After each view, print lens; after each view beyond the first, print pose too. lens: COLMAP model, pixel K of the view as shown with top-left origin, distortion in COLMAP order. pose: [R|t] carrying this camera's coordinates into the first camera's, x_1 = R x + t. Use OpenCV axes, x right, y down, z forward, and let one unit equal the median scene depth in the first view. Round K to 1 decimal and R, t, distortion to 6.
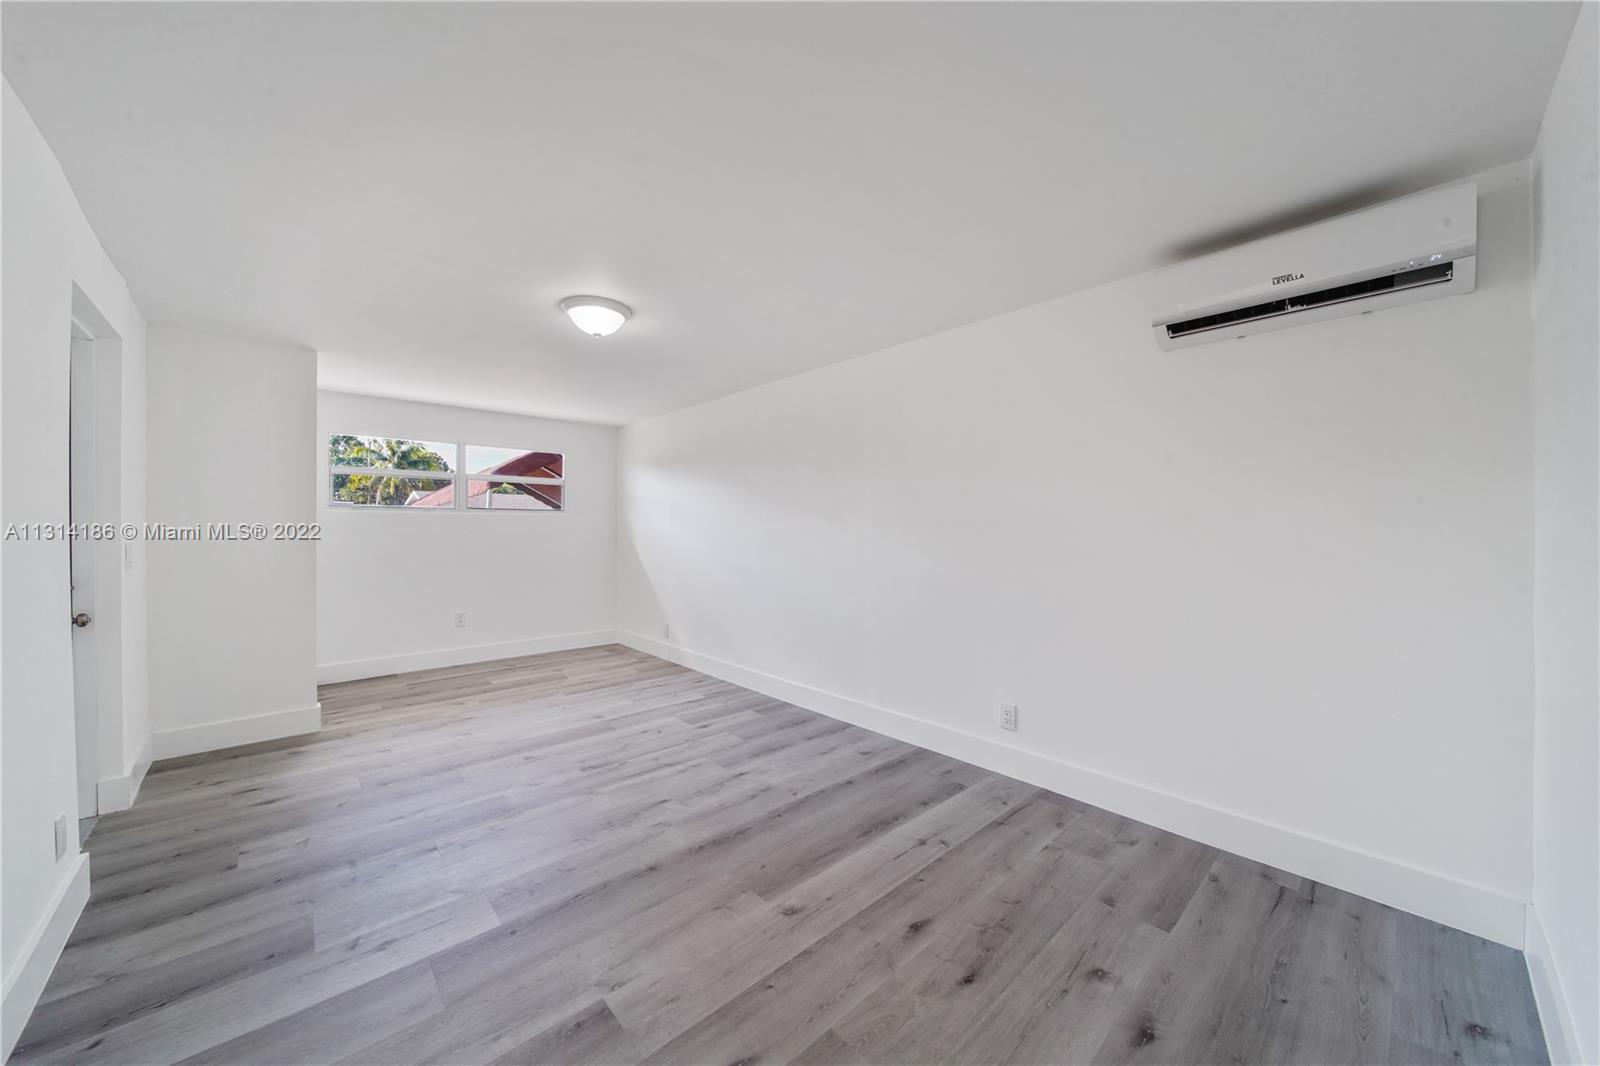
lens RADIAL K [[577.0, 0, 824.9], [0, 577.0, 534.7], [0, 0, 1]] dist [-0.001325, -0.000288]
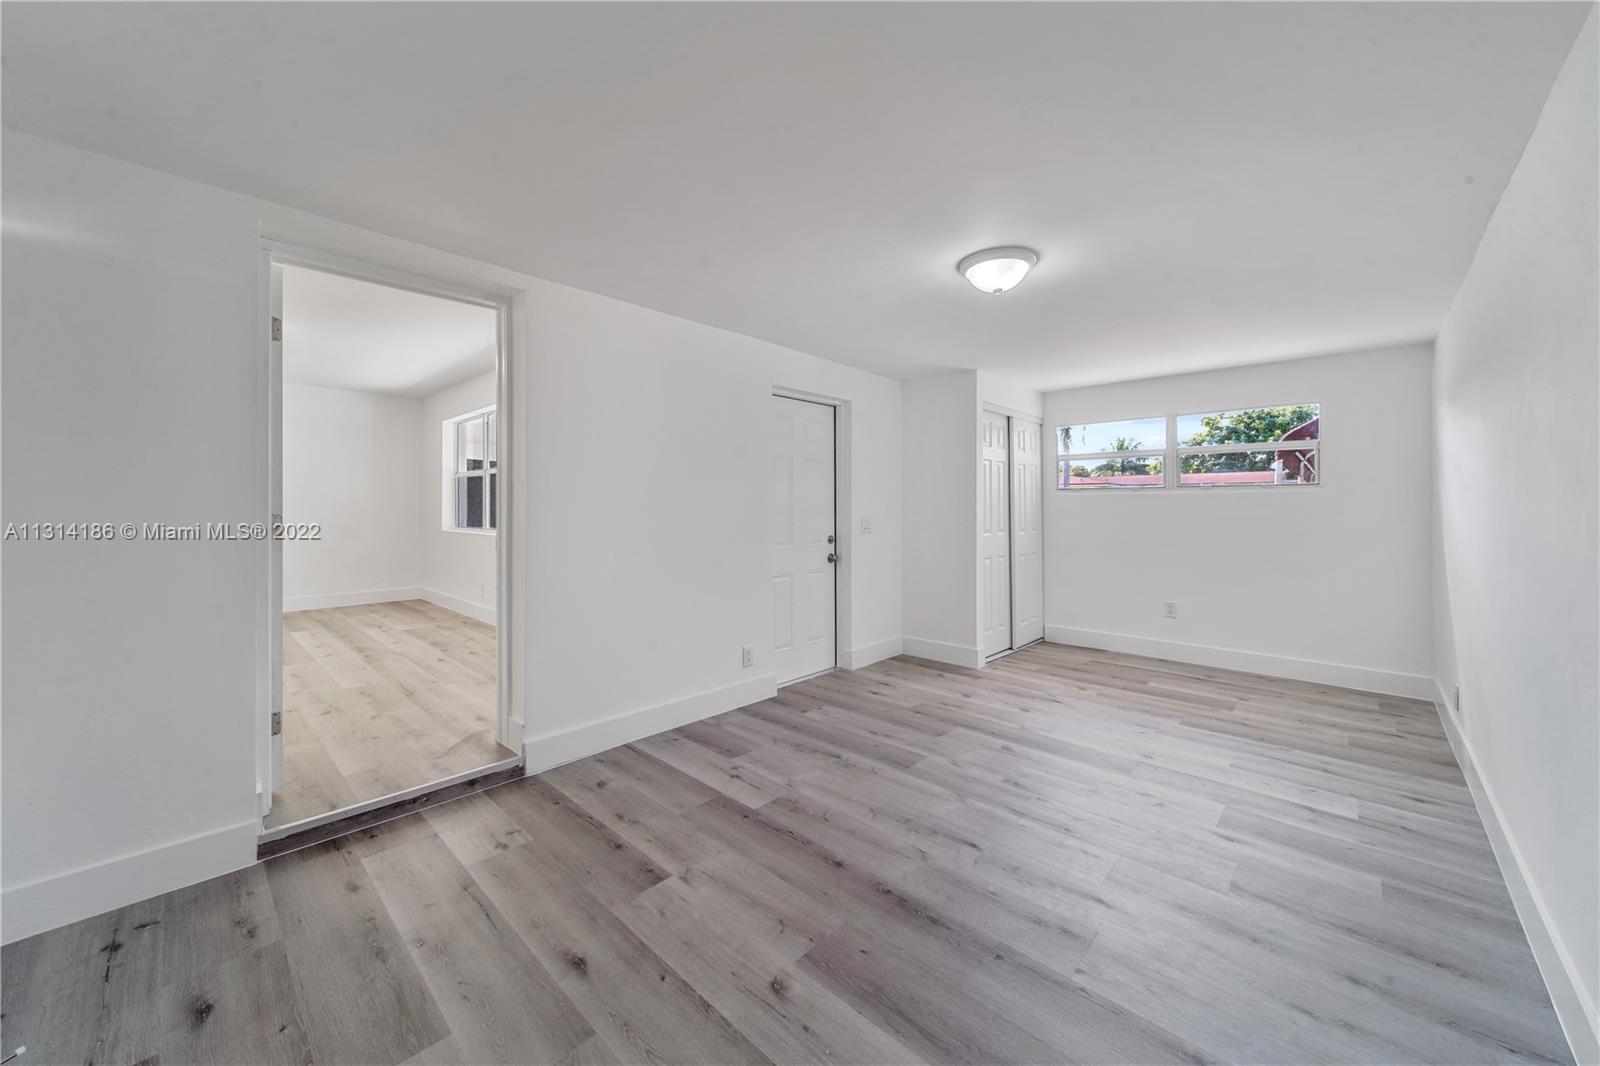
lens RADIAL K [[591.1, 0, 794.3], [0, 591.1, 499.3], [0, 0, 1]] dist [-0.000319, -0.000241]
pose [[0.035289, -0.013191, -0.999290, 0.548527], [-0.013147, 0.999820, -0.013662, -0.018554], [0.999291, 0.013619, 0.035109, 0.685465]]
